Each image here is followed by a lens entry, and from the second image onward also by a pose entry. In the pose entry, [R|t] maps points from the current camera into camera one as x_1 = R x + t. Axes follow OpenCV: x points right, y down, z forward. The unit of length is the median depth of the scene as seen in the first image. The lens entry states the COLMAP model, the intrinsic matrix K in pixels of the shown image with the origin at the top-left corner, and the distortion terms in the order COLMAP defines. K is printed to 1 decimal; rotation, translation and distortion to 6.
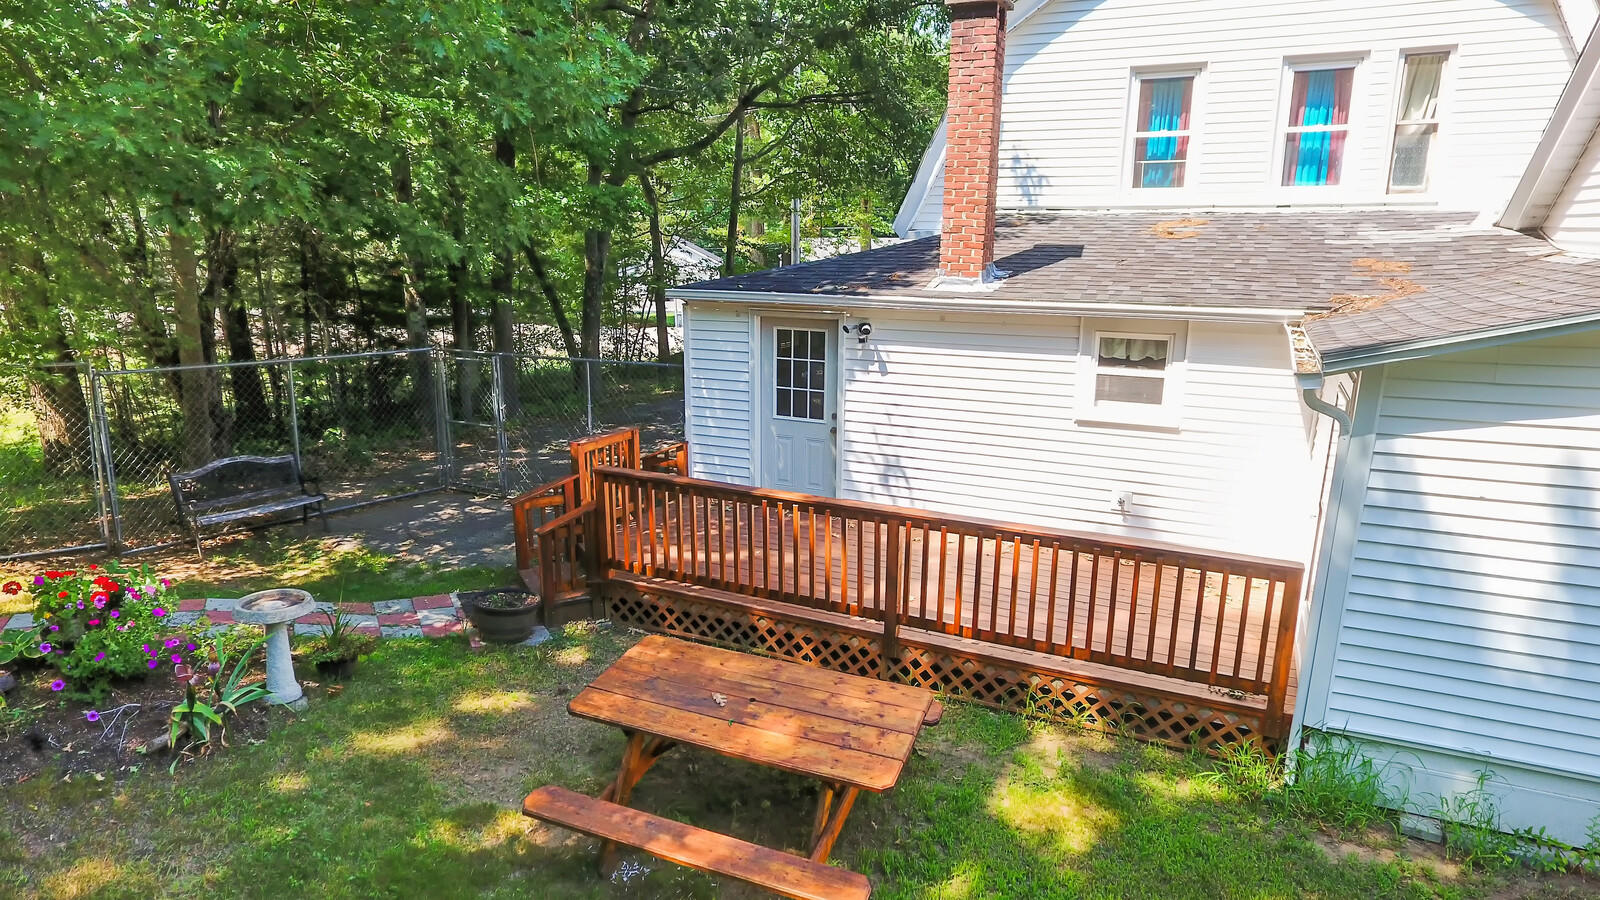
lens RADIAL K [[952.8, 0, 799.9], [0, 952.8, 481.4], [0, 0, 1]] dist [-0.000377, -0.000185]
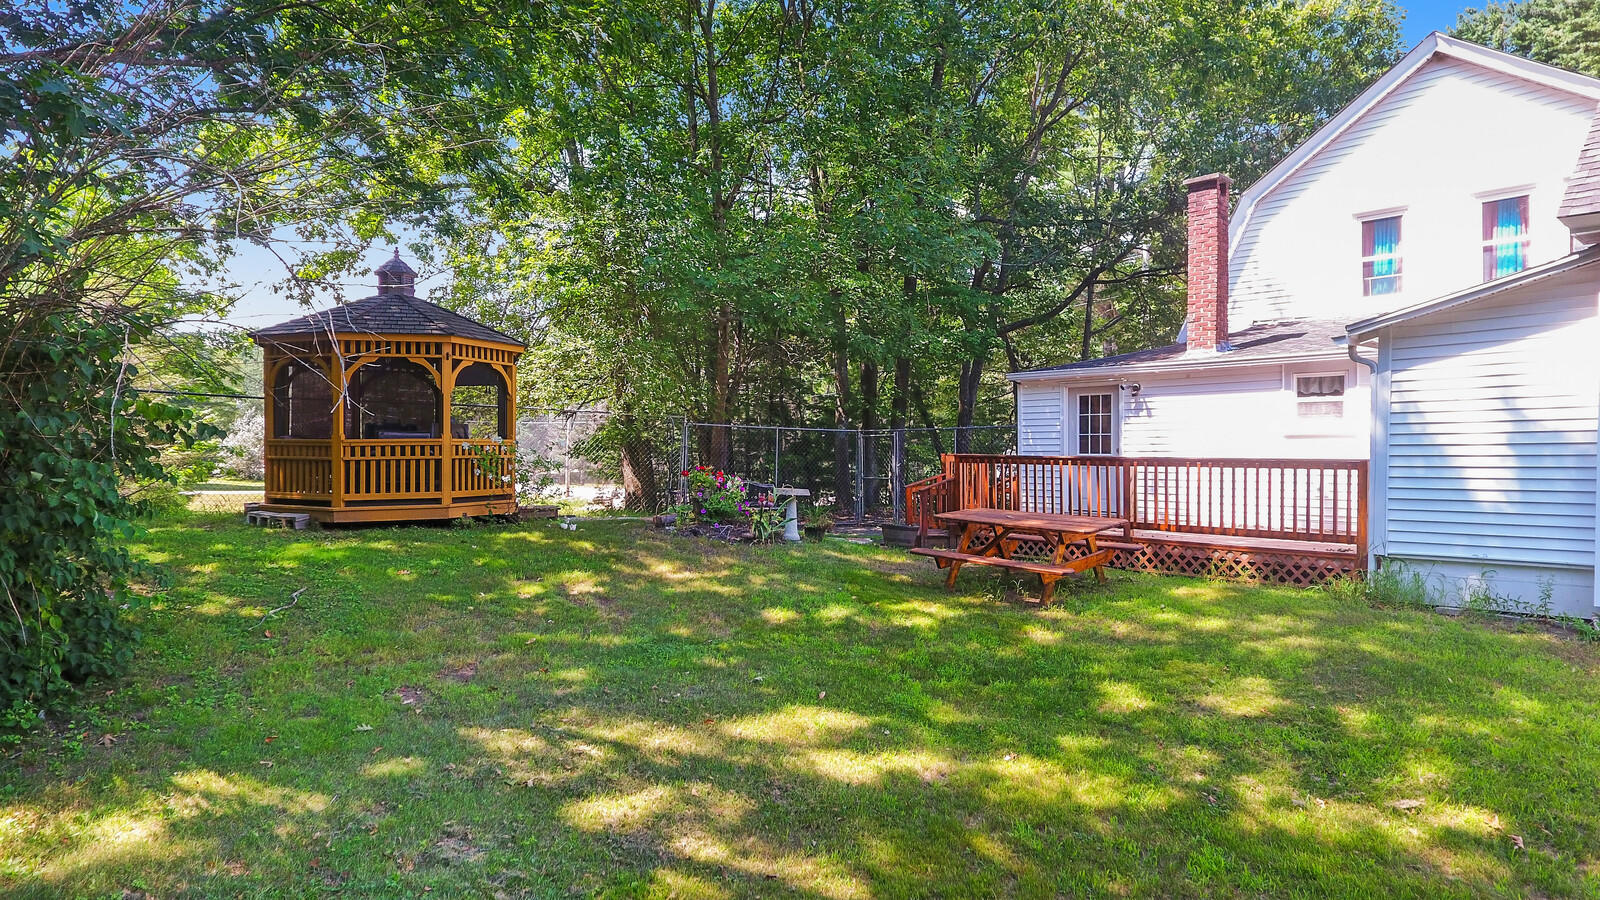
lens RADIAL K [[936.3, 0, 810.3], [0, 936.3, 457.9], [0, 0, 1]] dist [-0.002407, 0.000864]
pose [[0.929407, -0.009451, -0.368934, 0.185094], [-0.076498, 0.973027, -0.217638, 0.426063], [0.361040, 0.230497, 0.903616, -0.686809]]
